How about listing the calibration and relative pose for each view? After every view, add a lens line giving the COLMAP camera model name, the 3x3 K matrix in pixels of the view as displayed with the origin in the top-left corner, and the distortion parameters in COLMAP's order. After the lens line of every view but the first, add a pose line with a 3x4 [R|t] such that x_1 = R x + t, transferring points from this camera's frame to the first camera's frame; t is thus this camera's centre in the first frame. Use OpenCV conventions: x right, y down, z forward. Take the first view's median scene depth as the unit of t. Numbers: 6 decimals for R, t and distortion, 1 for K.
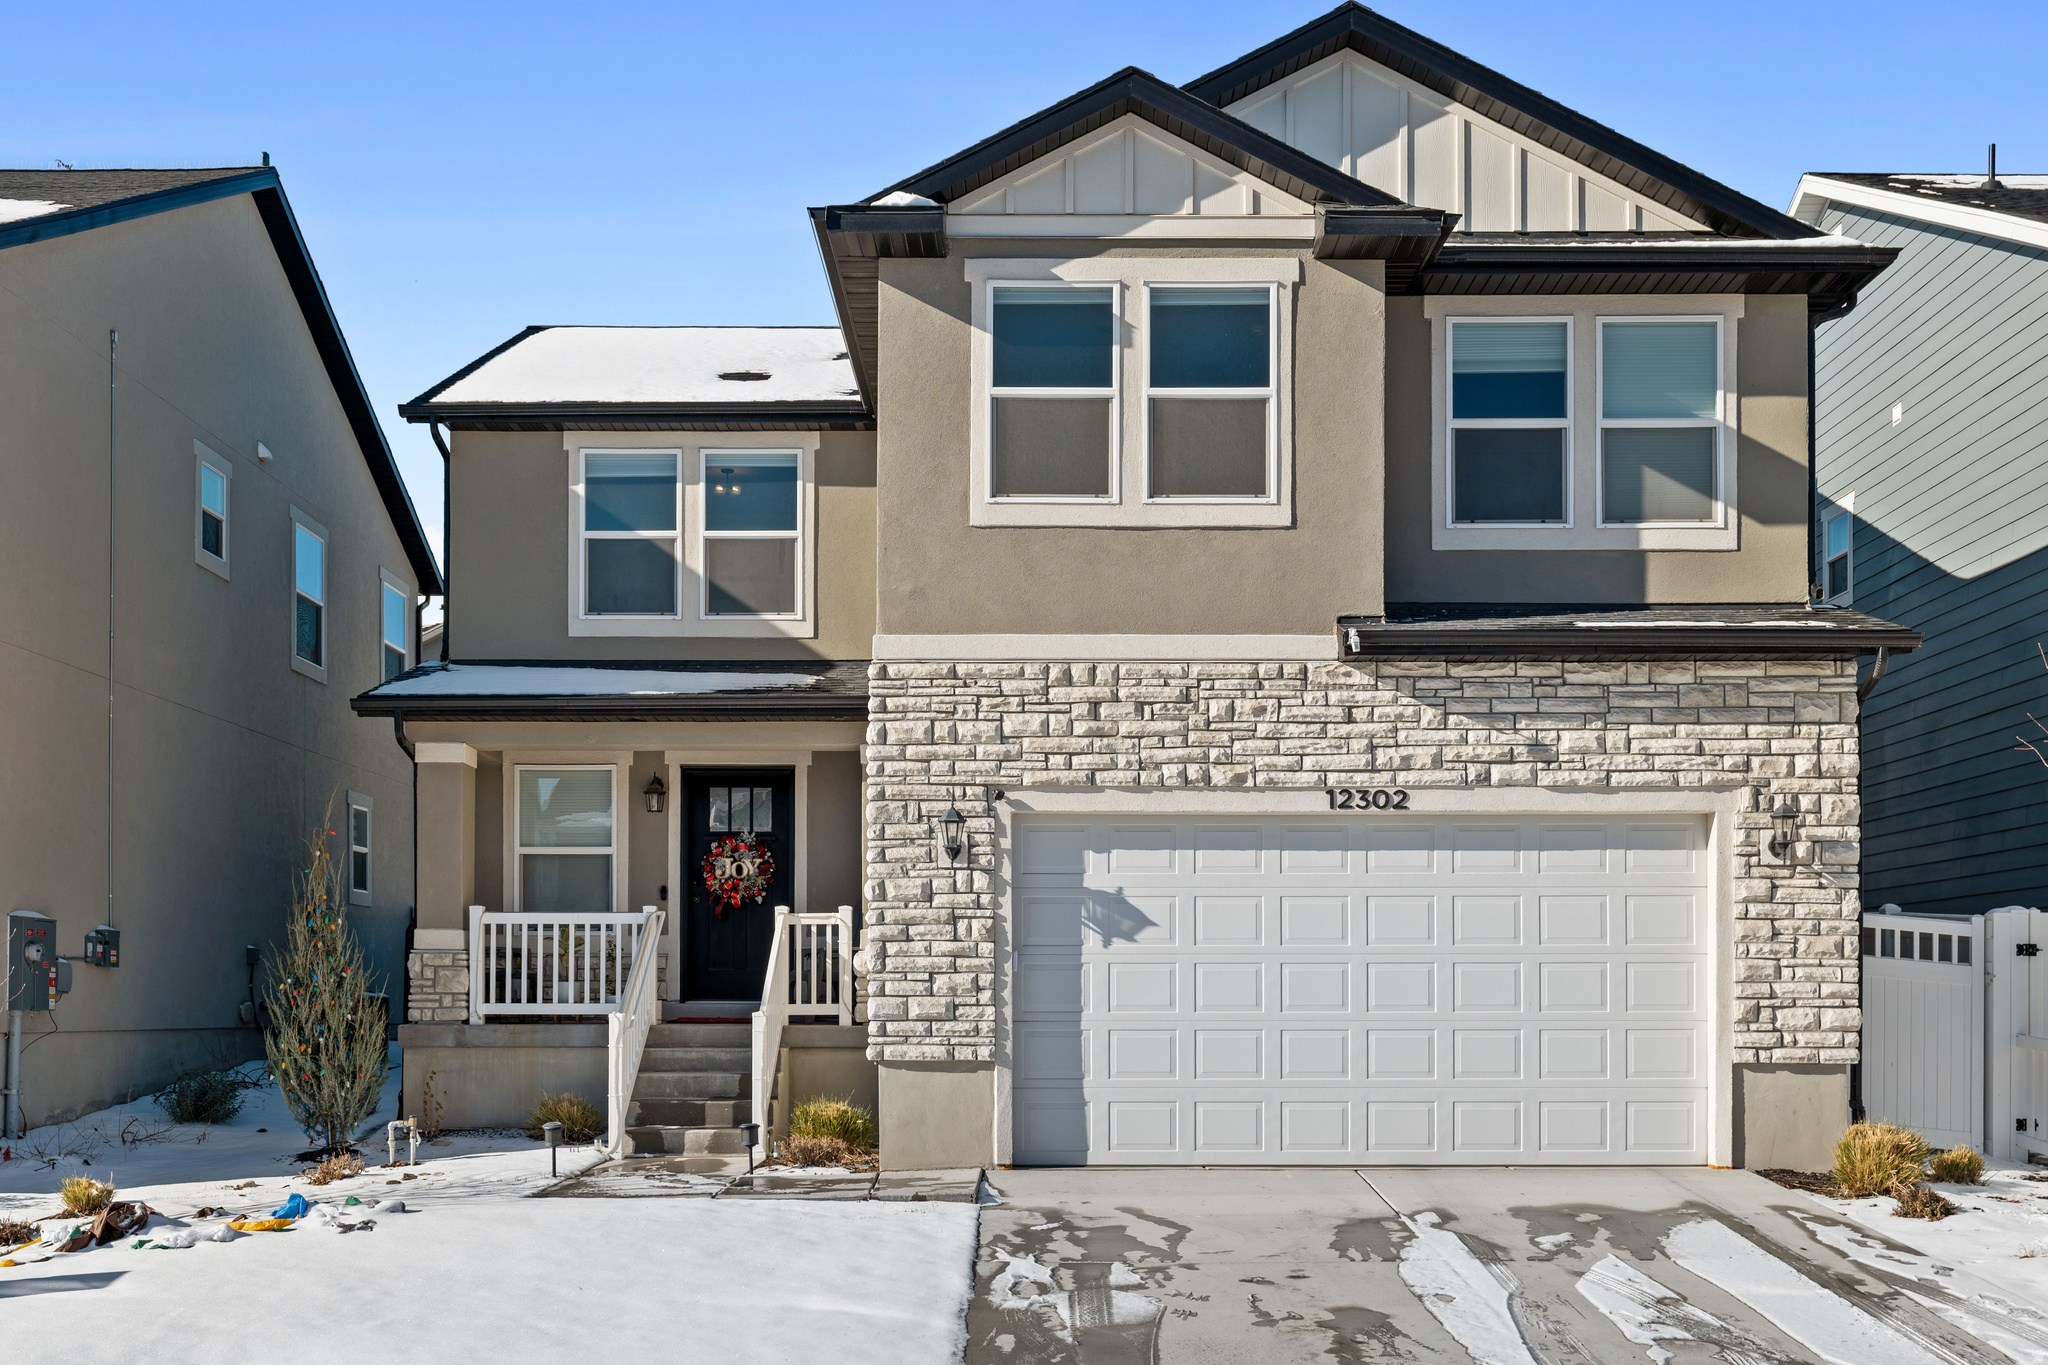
lens RADIAL K [[1966.7, 0, 1024.0], [0, 1966.7, 755.3], [0, 0, 1]] dist [0.000174, -0.001160]
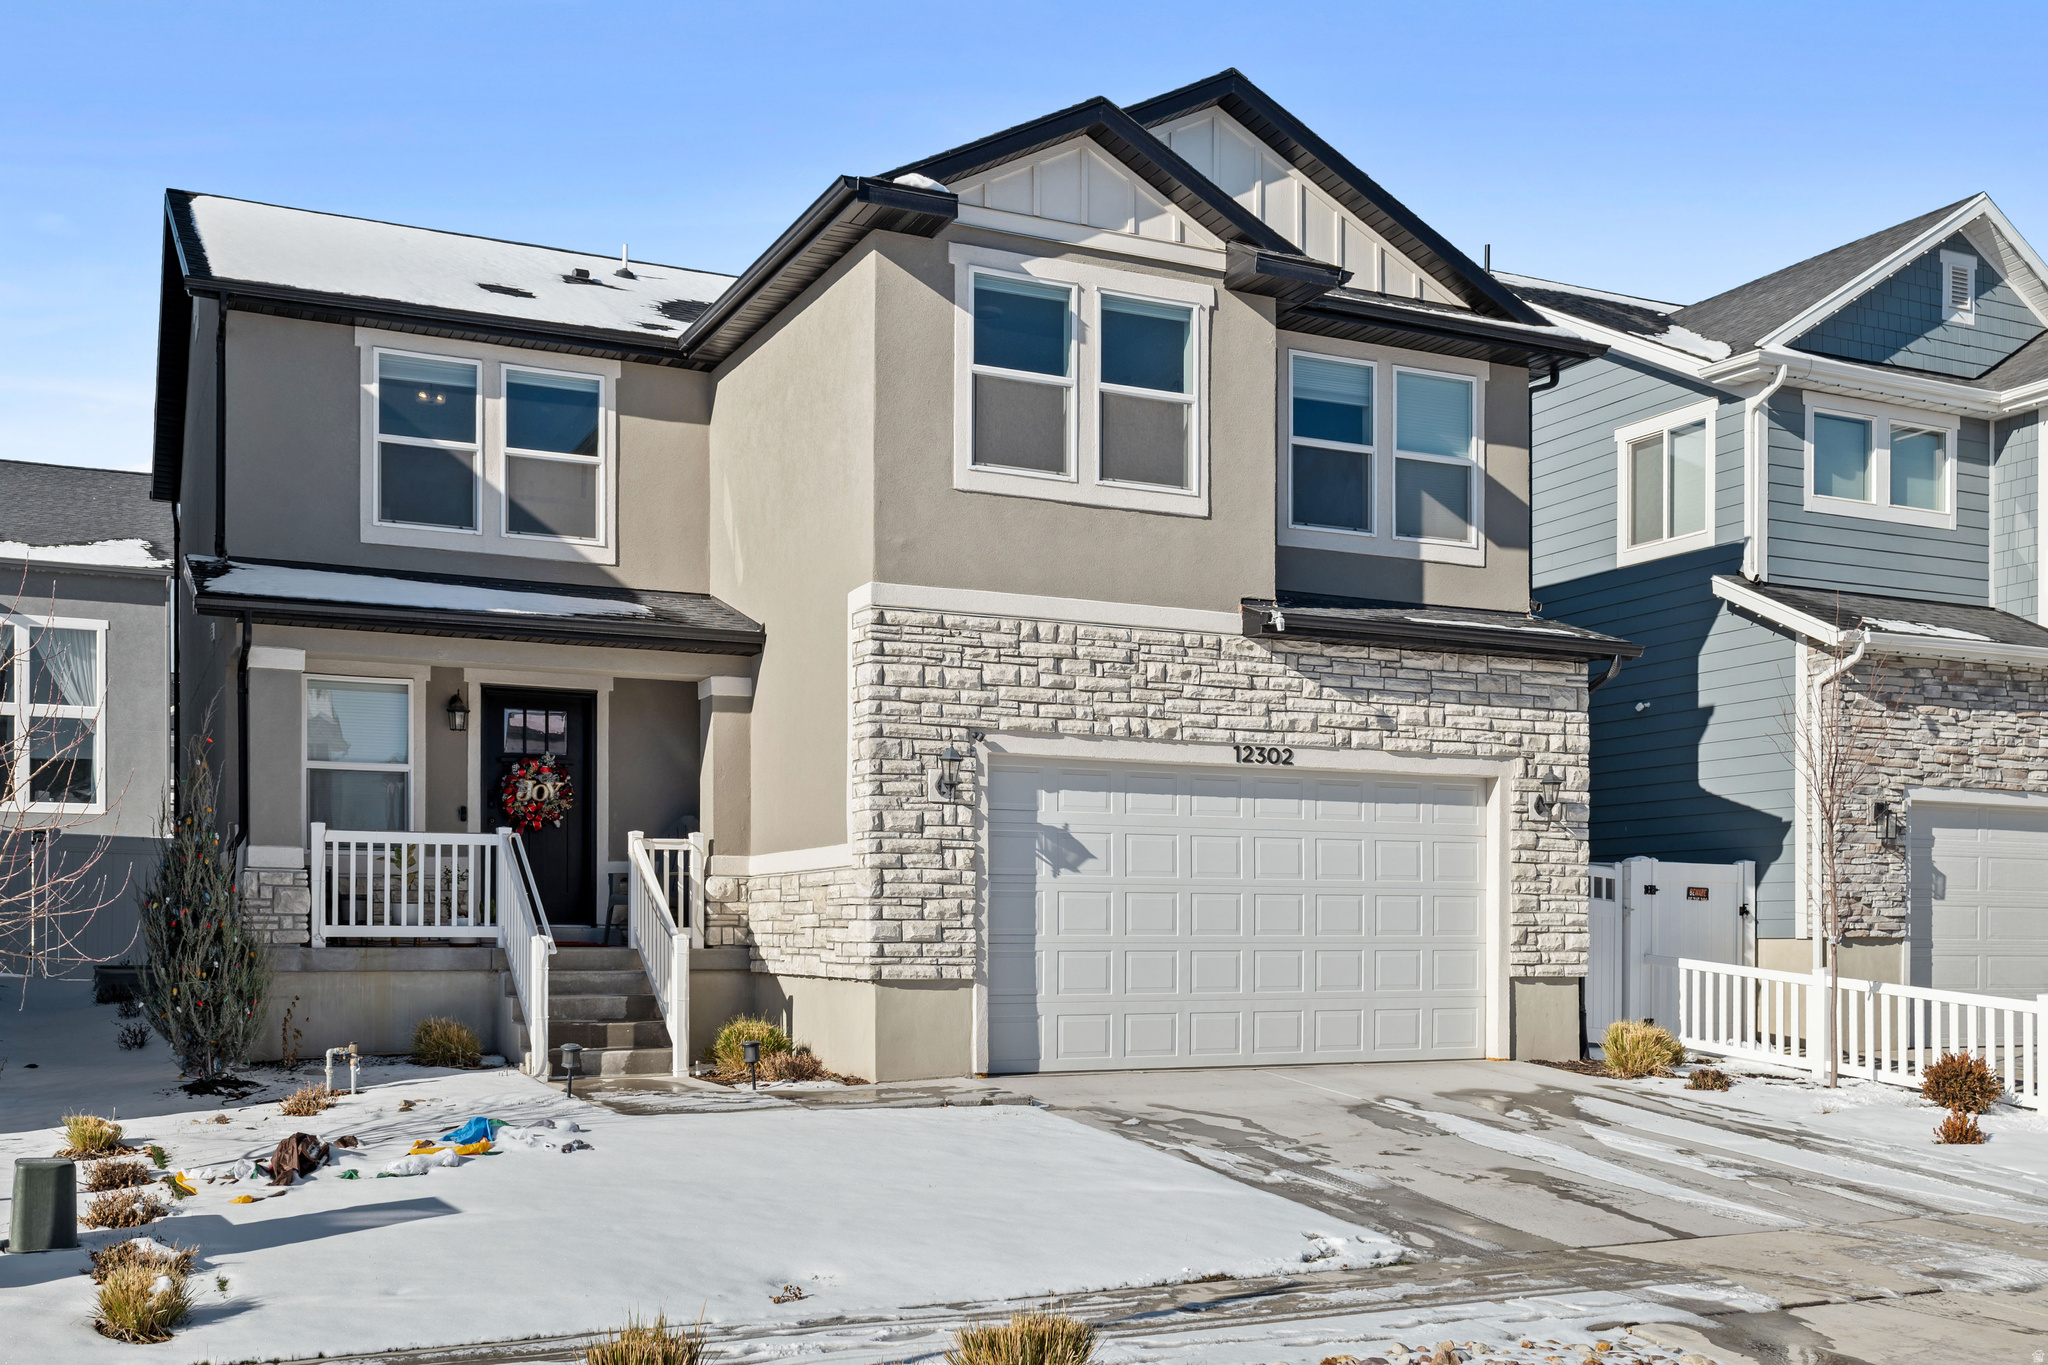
lens RADIAL K [[1946.4, 0, 1024.0], [0, 1946.4, 682.5], [0, 0, 1]] dist [0.005757, -0.005973]
pose [[0.901520, 0.058082, 0.428822, -0.451446], [-0.057114, 0.998253, -0.015137, 0.004684], [-0.428952, -0.010846, 0.903262, 0.007614]]
